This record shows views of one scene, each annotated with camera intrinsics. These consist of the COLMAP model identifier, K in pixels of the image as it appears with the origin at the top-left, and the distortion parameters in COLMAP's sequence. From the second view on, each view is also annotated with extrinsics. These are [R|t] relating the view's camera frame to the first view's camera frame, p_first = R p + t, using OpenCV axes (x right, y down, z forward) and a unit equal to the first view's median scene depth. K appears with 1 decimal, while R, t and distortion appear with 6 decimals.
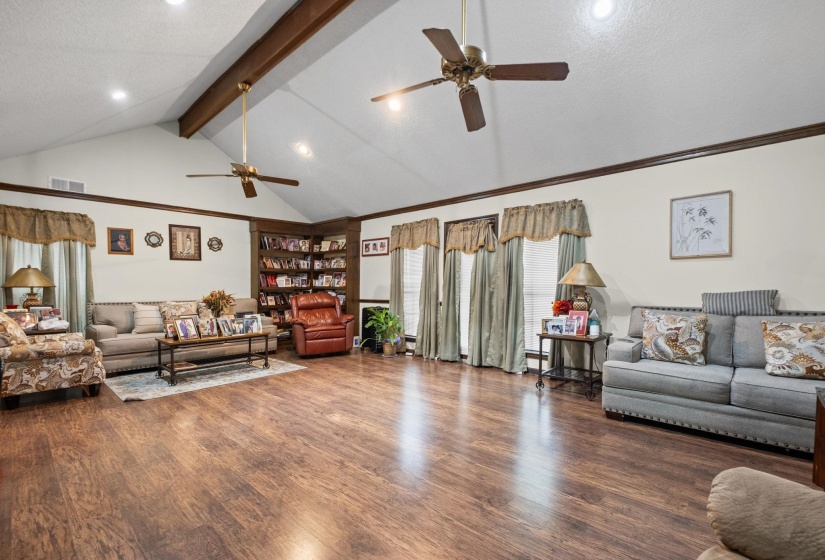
lens RADIAL K [[365.0, 0, 408.0], [0, 365.0, 285.8], [0, 0, 1]] dist [0.002925, -0.003388]
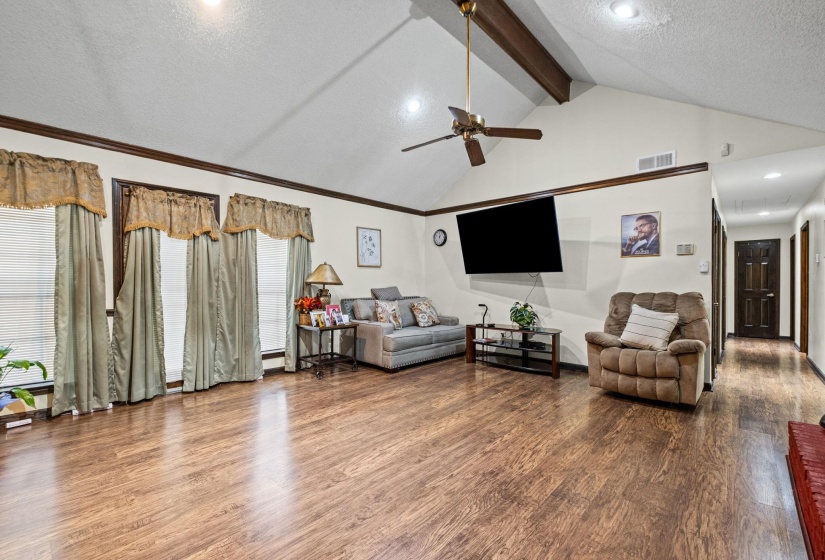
lens RADIAL K [[365.0, 0, 413.2], [0, 365.0, 284.9], [0, 0, 1]] dist [0.002925, -0.003388]
pose [[-0.004502, -0.000366, 0.999990, -0.785954], [-0.002971, 0.999996, 0.000353, 0.002003], [-0.999985, -0.002970, -0.004503, 0.777297]]
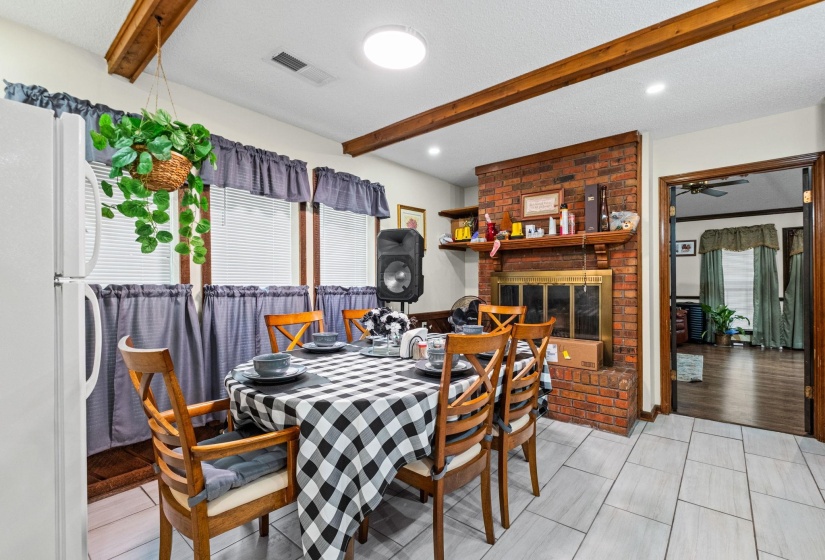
lens RADIAL K [[365.0, 0, 418.1], [0, 365.0, 281.4], [0, 0, 1]] dist [0.002925, -0.003388]
pose [[0.997857, -0.001036, 0.065422, -1.719866], [0.000763, 0.999991, 0.004196, -0.019516], [-0.065426, -0.004137, 0.997849, -0.099015]]
